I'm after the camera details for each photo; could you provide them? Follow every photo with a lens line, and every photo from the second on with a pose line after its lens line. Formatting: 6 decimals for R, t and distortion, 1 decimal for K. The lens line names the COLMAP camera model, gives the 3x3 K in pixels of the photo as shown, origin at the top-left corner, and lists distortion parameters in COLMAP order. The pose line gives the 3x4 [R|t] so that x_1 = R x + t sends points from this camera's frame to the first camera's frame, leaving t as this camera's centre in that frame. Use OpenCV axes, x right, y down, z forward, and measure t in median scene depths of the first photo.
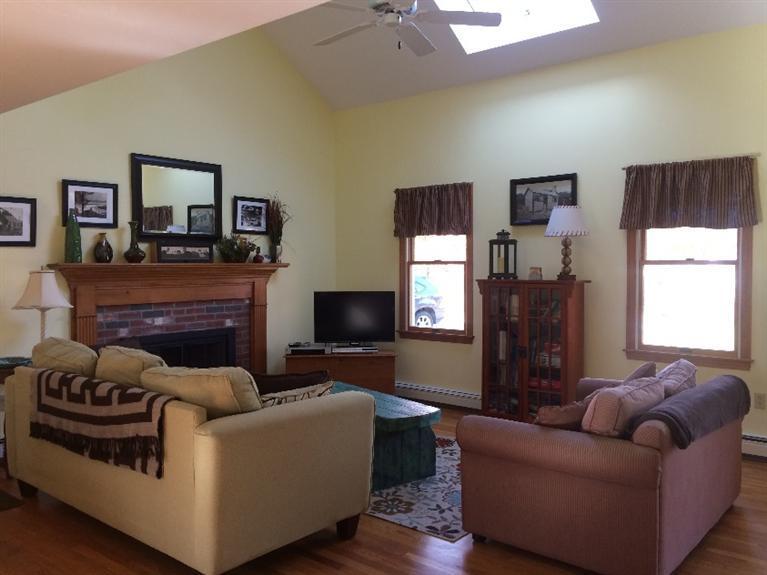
lens RADIAL K [[663.5, 0, 384.4], [0, 663.5, 288.7], [0, 0, 1]] dist [0.056309, -0.038800]
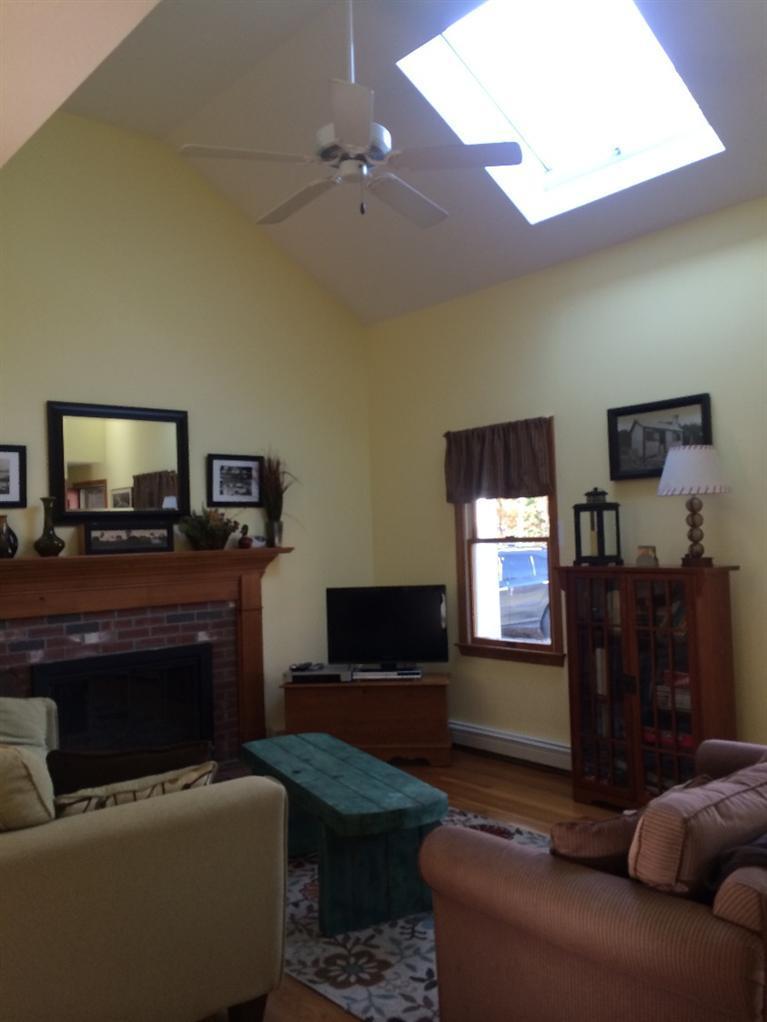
lens RADIAL K [[884.1, 0, 383.6], [0, 884.1, 510.5], [0, 0, 1]] dist [0.056309, -0.038800]
pose [[0.985072, -0.034432, -0.168666, 0.128348], [0.023653, 0.997572, -0.065507, -0.017064], [0.170512, 0.060540, 0.983494, 0.140851]]
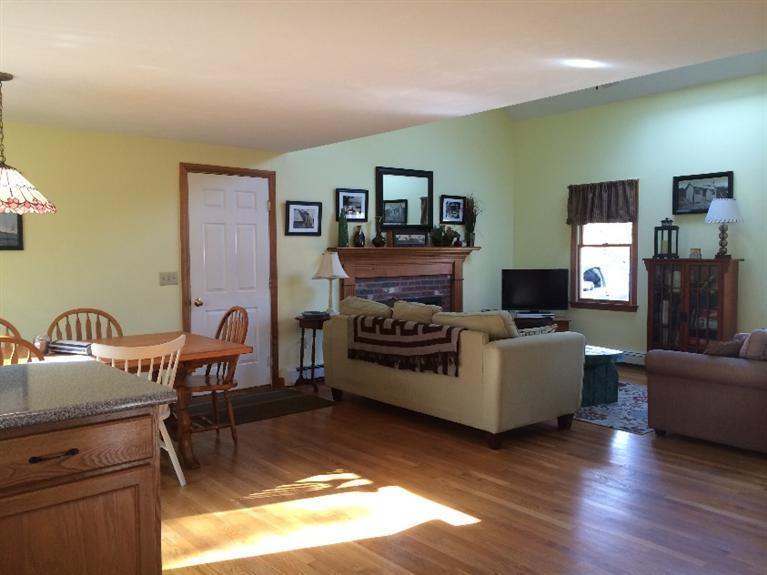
lens RADIAL K [[663.5, 0, 380.5], [0, 663.5, 286.9], [0, 0, 1]] dist [0.056309, -0.038800]
pose [[0.982159, 0.006789, -0.187932, -0.114285], [-0.003079, 0.999795, 0.020025, 0.016018], [0.188029, -0.019089, 0.981978, -0.336893]]
